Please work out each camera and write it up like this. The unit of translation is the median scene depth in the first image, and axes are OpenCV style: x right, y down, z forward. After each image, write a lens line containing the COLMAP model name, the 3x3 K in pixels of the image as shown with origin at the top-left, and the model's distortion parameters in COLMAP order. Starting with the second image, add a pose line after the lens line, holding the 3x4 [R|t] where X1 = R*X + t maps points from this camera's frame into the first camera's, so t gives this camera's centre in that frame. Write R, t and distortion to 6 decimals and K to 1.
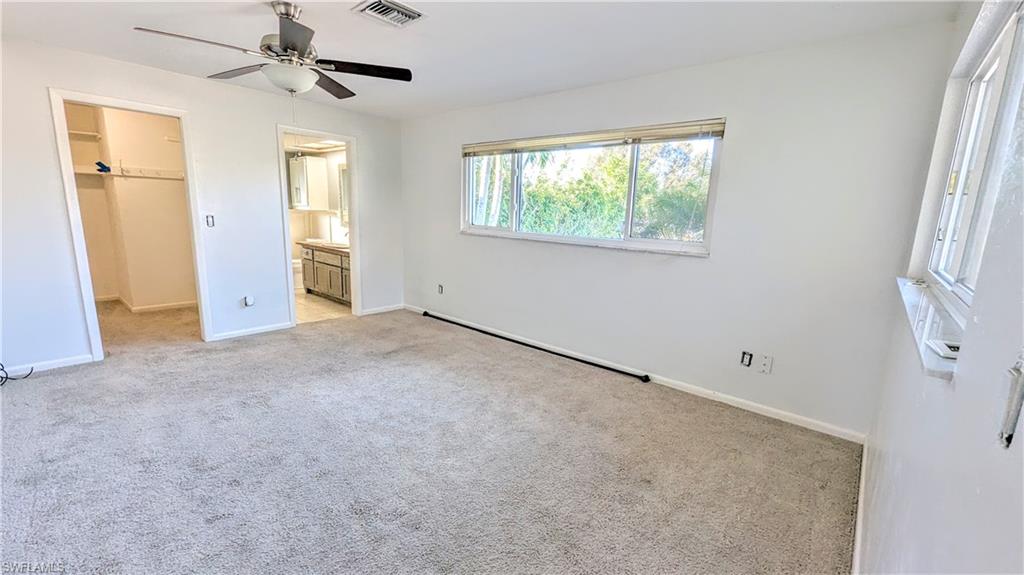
lens RADIAL K [[423.7, 0, 513.4], [0, 423.7, 291.9], [0, 0, 1]] dist [-0.000010, 0.000013]
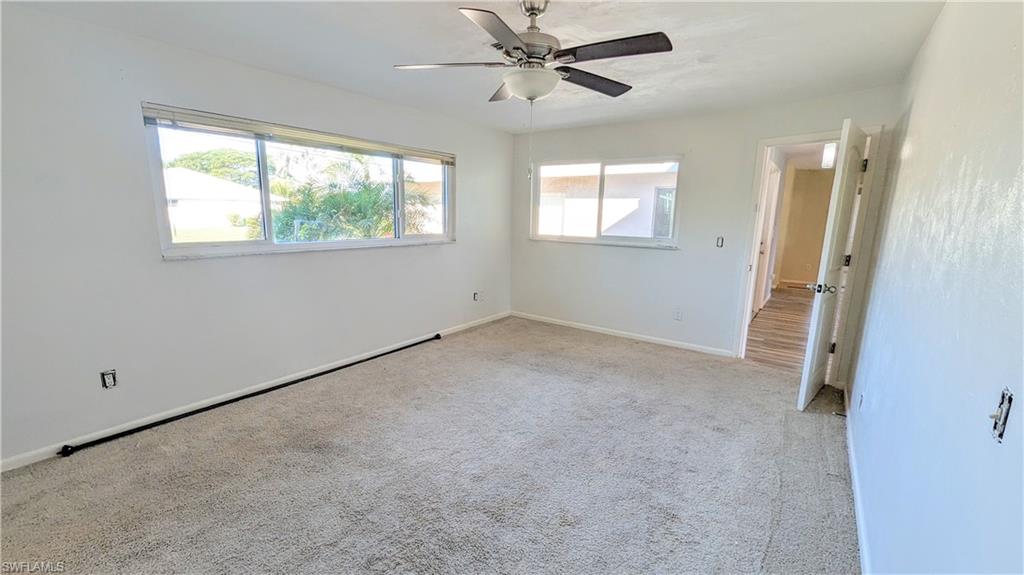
lens RADIAL K [[423.7, 0, 513.4], [0, 423.7, 291.9], [0, 0, 1]] dist [-0.000010, 0.000013]
pose [[-0.087532, -0.219589, 0.971658, -0.982379], [0.170332, 0.957738, 0.231788, -0.203185], [-0.981491, 0.185793, -0.046430, 0.783688]]
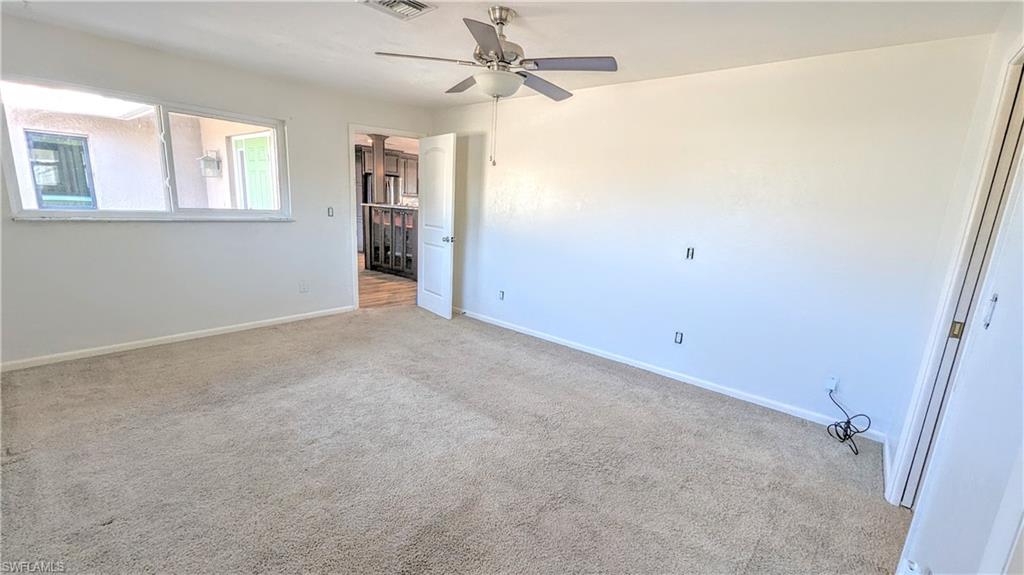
lens RADIAL K [[423.7, 0, 513.4], [0, 423.7, 291.9], [0, 0, 1]] dist [-0.000010, 0.000013]
pose [[-0.996524, -0.081769, -0.015928, -0.384782], [-0.081392, 0.914933, 0.395314, -0.302246], [-0.017752, 0.395236, -0.918408, 1.442894]]
